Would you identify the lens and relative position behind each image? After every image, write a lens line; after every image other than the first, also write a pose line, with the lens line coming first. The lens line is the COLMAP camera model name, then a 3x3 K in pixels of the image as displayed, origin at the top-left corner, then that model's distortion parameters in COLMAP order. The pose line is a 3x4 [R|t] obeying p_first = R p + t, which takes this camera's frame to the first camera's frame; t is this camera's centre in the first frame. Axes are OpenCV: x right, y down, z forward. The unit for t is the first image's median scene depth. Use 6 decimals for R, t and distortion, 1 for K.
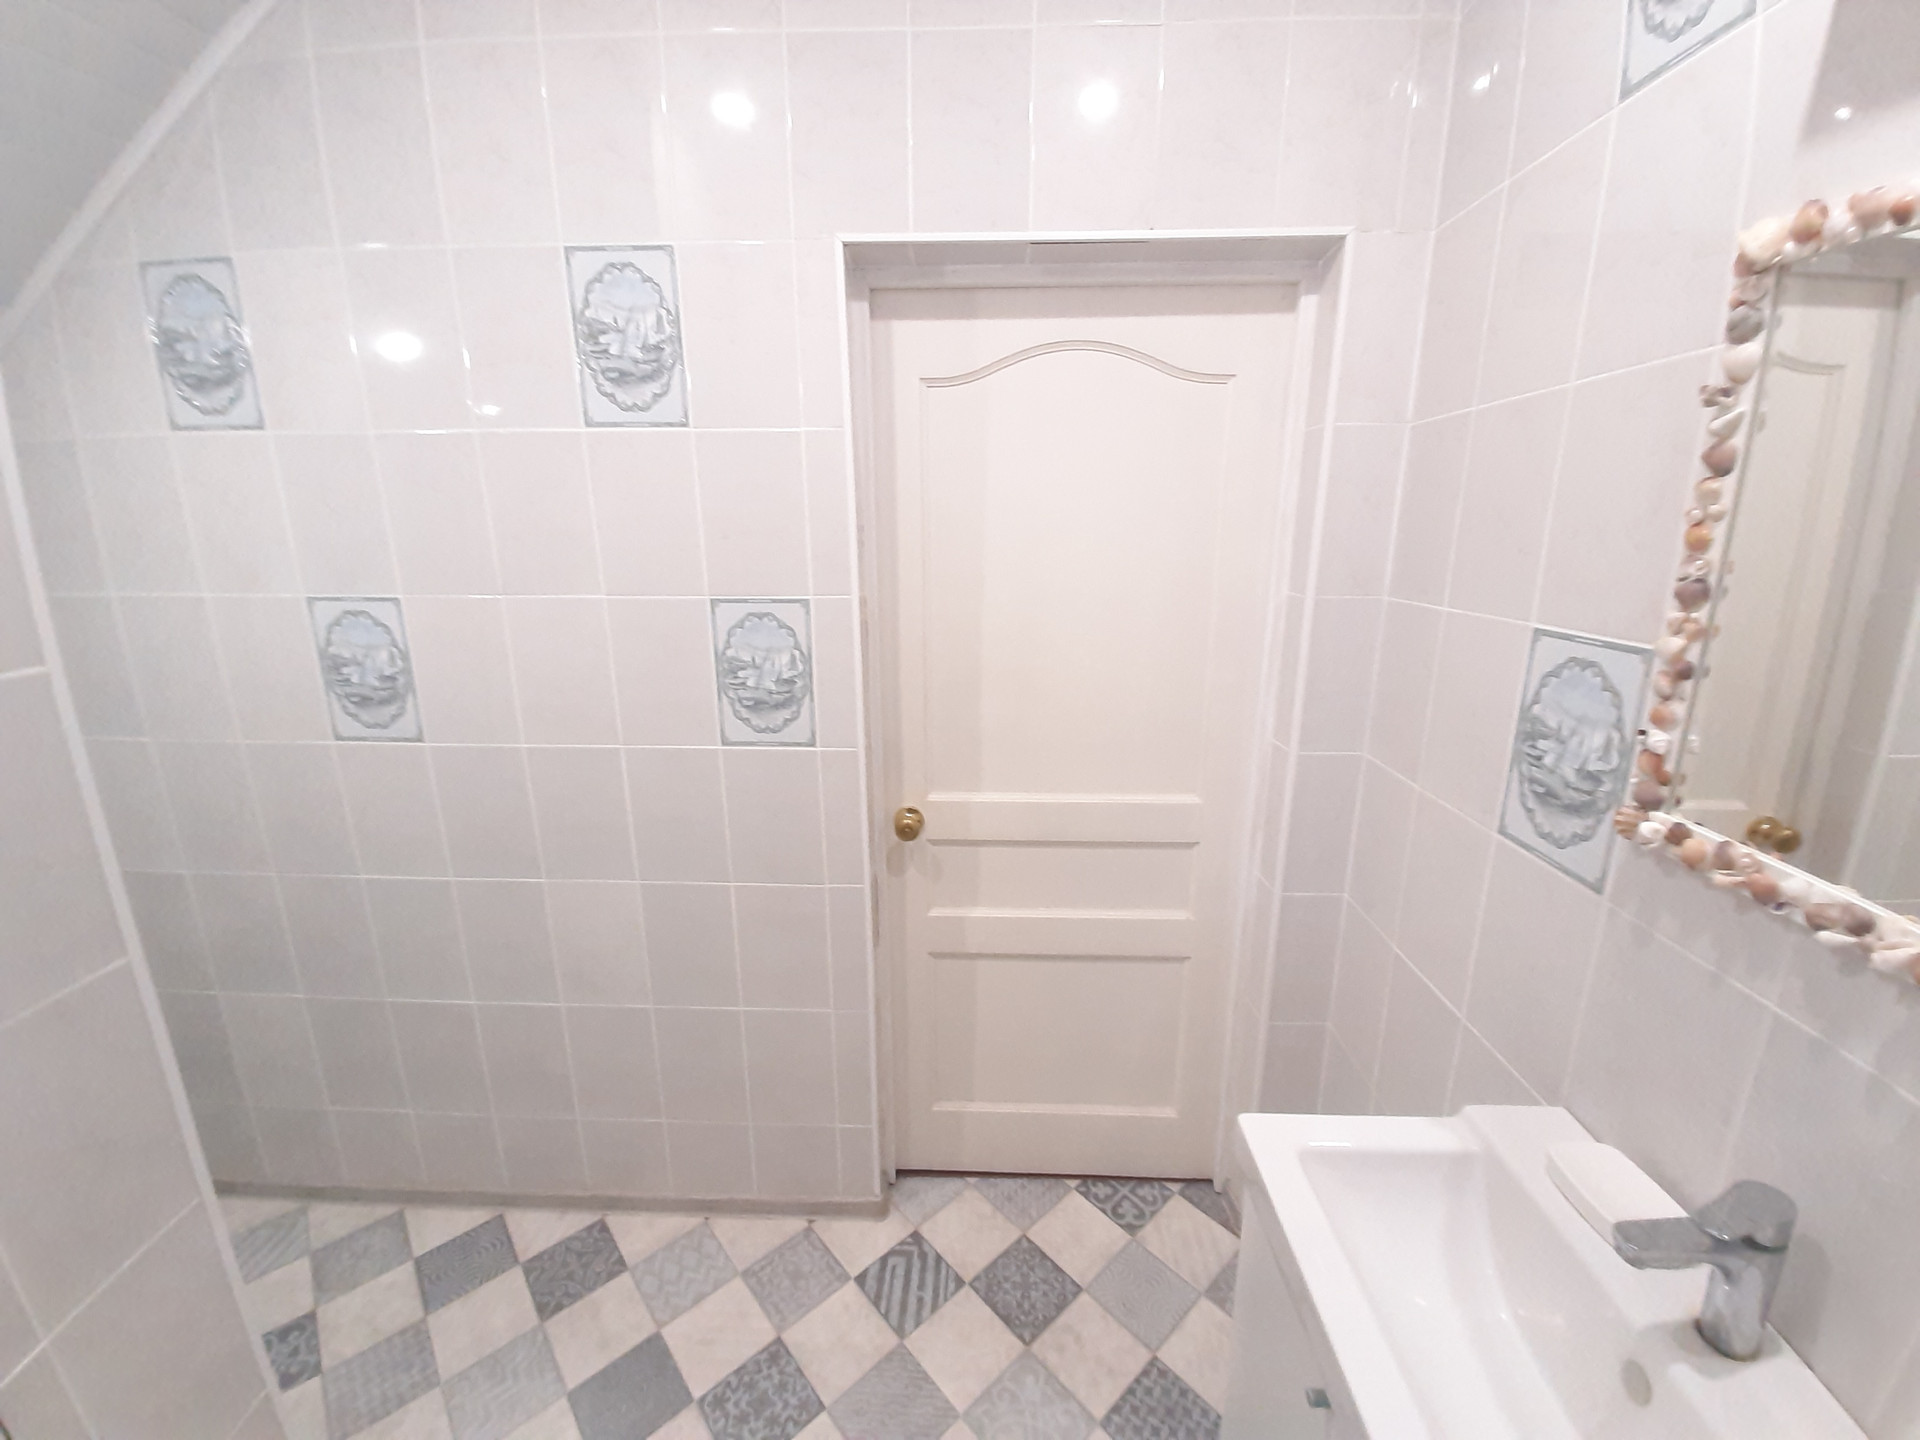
lens RADIAL K [[757.0, 0, 967.1], [0, 757.0, 709.9], [0, 0, 1]] dist [0.000807, -0.003255]
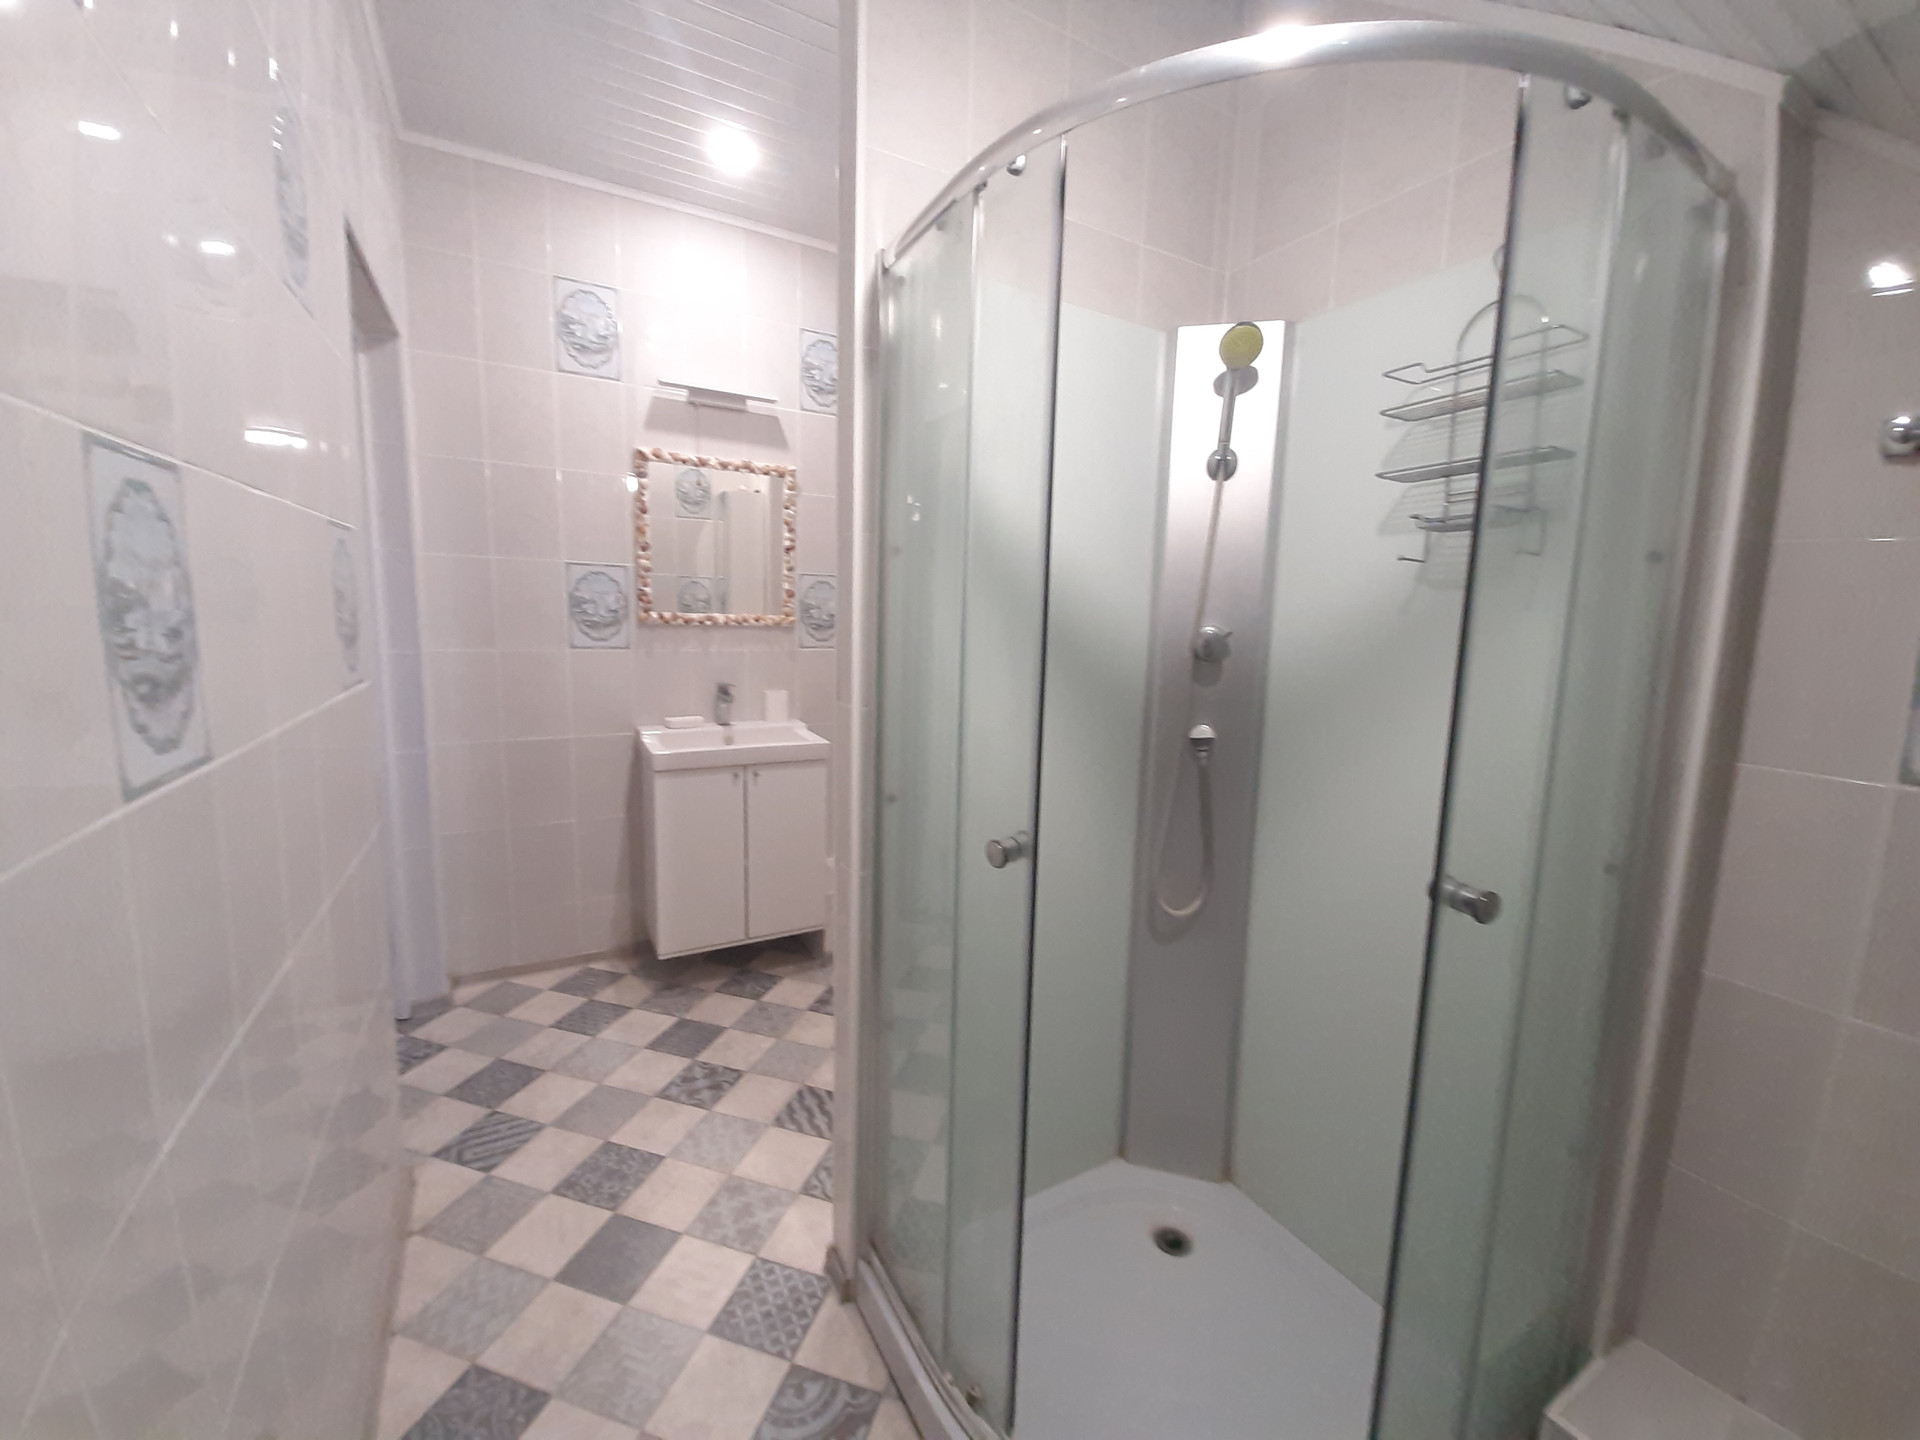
lens RADIAL K [[757.0, 0, 960.0], [0, 757.0, 716.4], [0, 0, 1]] dist [0.000807, -0.003255]
pose [[-0.527657, -0.125454, 0.840143, -1.498738], [0.169206, 0.953692, 0.248680, -0.015643], [-0.832435, 0.273375, -0.481994, 0.890960]]
